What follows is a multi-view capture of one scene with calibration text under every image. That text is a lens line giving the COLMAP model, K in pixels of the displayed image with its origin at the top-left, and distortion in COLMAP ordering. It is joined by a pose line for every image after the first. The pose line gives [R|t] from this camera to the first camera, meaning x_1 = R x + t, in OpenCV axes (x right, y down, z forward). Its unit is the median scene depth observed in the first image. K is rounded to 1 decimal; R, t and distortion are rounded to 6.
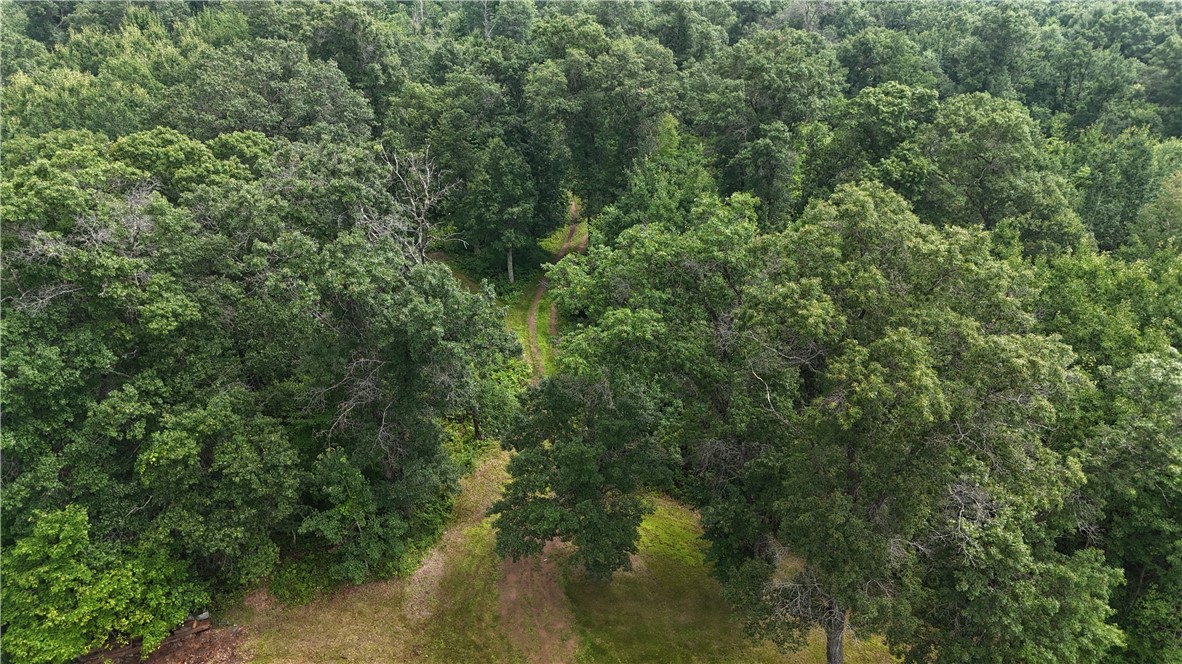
lens RADIAL K [[866.6, 0, 591.0], [0, 866.6, 332.0], [0, 0, 1]] dist [0.092319, -0.114130]
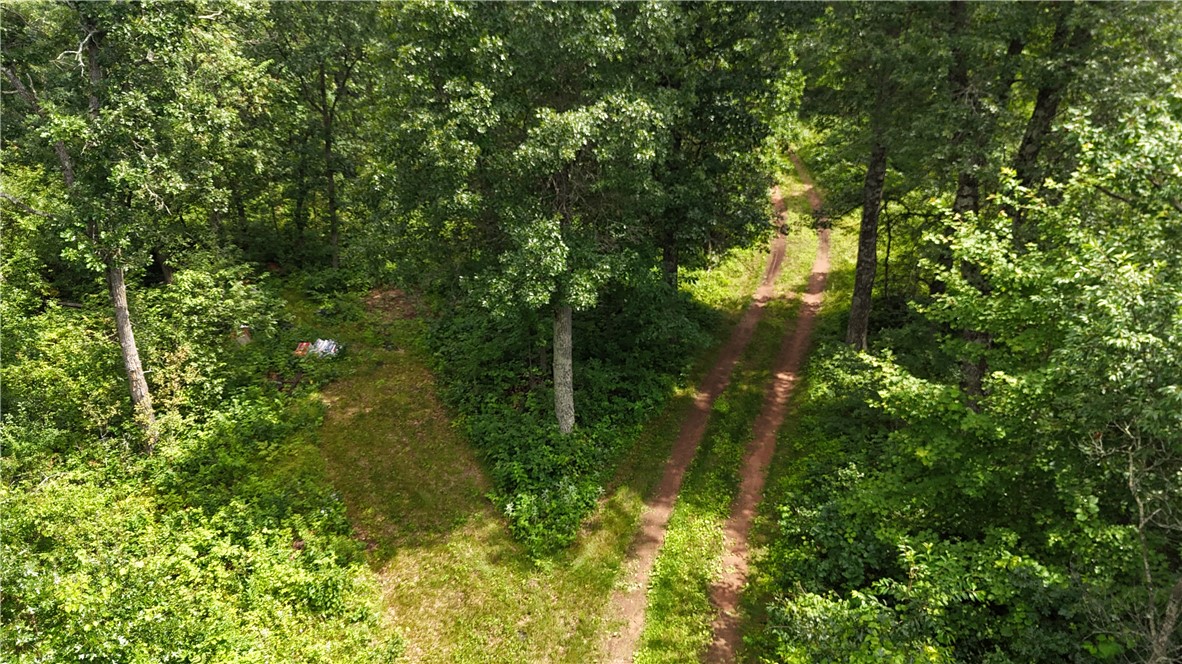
lens RADIAL K [[866.6, 0, 591.0], [0, 866.6, 332.0], [0, 0, 1]] dist [0.092319, -0.114130]
pose [[0.983681, 0.074772, -0.163650, -0.044502], [-0.079131, 0.996658, -0.020271, -0.083056], [0.161588, 0.032890, 0.986310, 0.751675]]
